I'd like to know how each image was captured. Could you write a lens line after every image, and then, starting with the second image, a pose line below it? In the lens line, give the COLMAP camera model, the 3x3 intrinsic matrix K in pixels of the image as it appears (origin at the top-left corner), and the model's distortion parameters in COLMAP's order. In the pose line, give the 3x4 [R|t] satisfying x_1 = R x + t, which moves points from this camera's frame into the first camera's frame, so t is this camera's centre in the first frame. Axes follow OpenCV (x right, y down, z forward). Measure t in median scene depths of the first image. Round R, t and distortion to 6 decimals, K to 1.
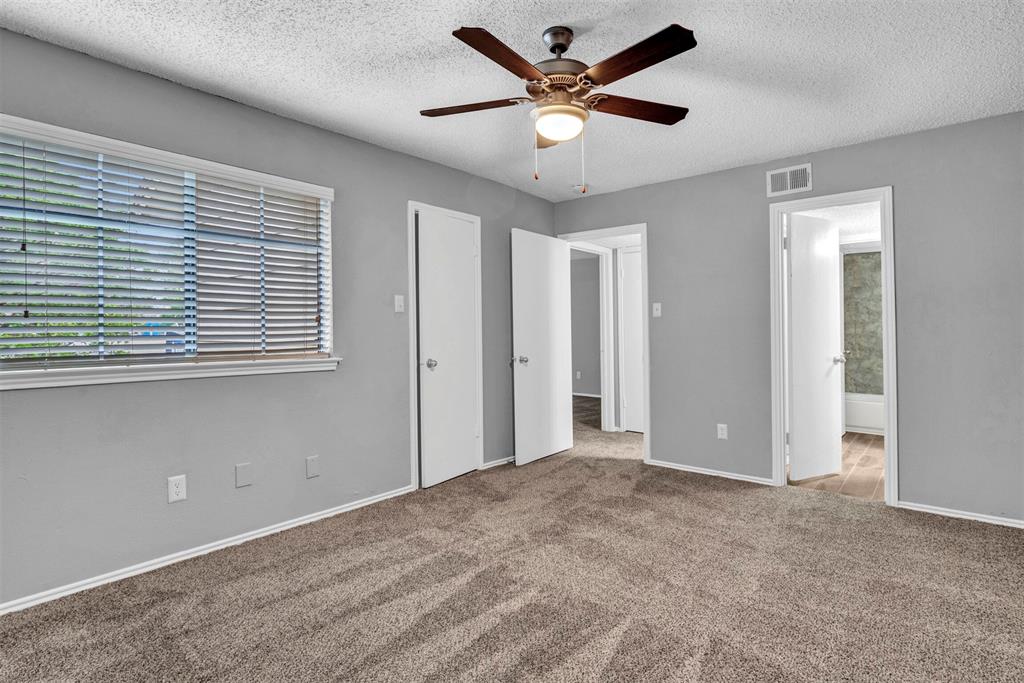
lens RADIAL K [[513.2, 0, 498.1], [0, 513.2, 324.5], [0, 0, 1]] dist [-0.004201, 0.001320]
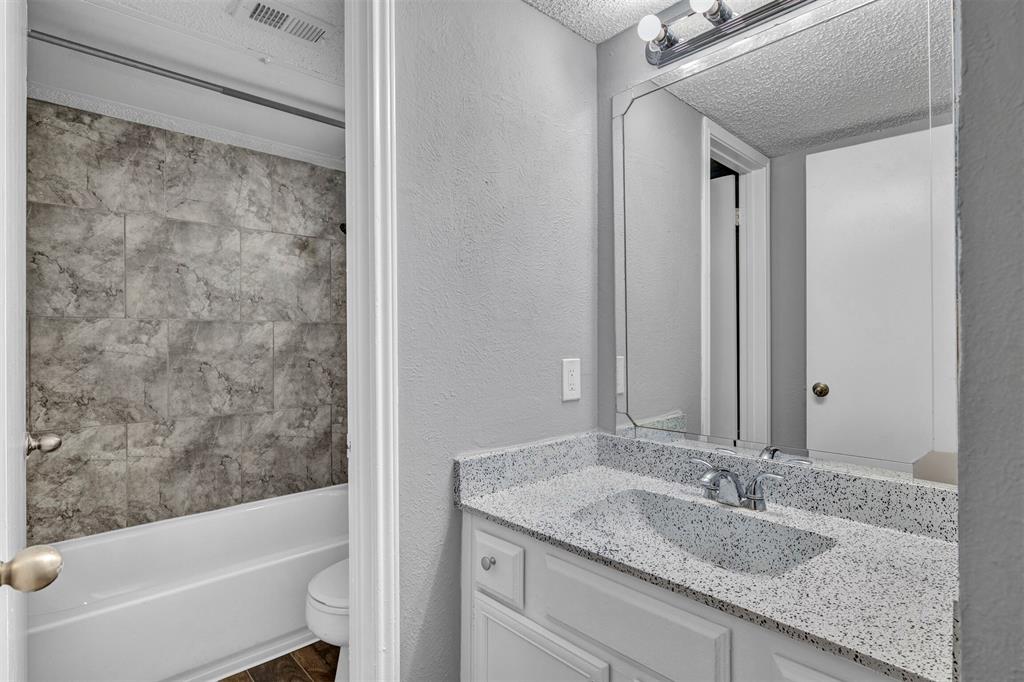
lens RADIAL K [[513.2, 0, 511.8], [0, 513.2, 339.7], [0, 0, 1]] dist [-0.004201, 0.001320]
pose [[0.109859, 0.008291, 0.993913, 0.427538], [-0.001616, 0.999965, -0.008163, 0.011631], [-0.993946, -0.000709, 0.109868, 0.685019]]
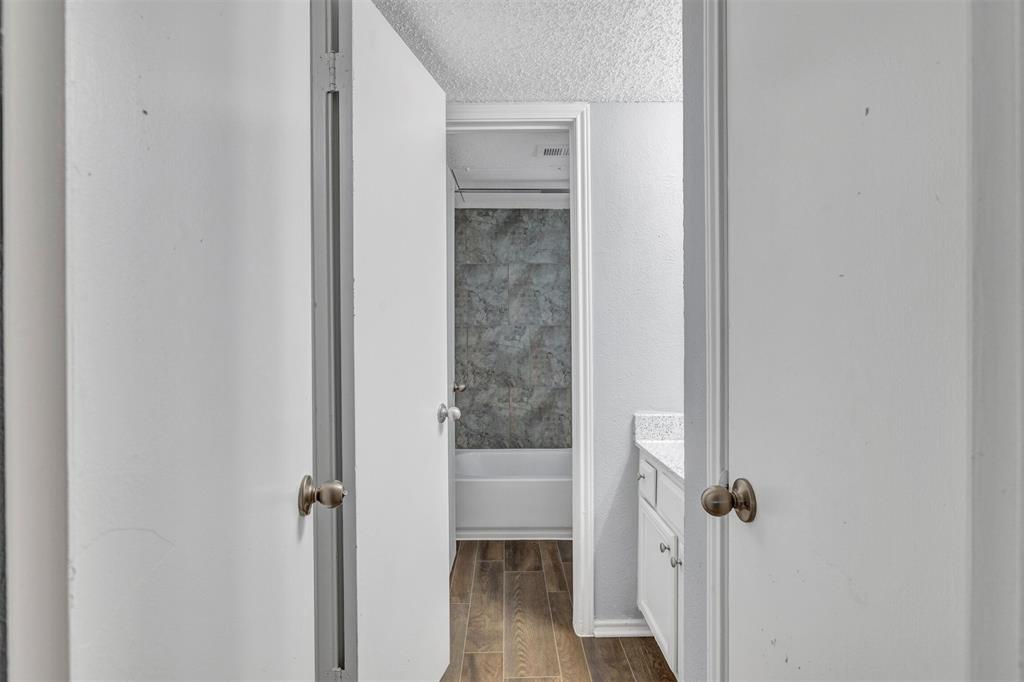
lens RADIAL K [[513.2, 0, 510.9], [0, 513.2, 342.0], [0, 0, 1]] dist [-0.004201, 0.001320]
pose [[0.748112, -0.000172, 0.663573, 0.354839], [-0.005677, 0.999962, 0.006659, 0.009693], [-0.663548, -0.008748, 0.748082, 0.541984]]
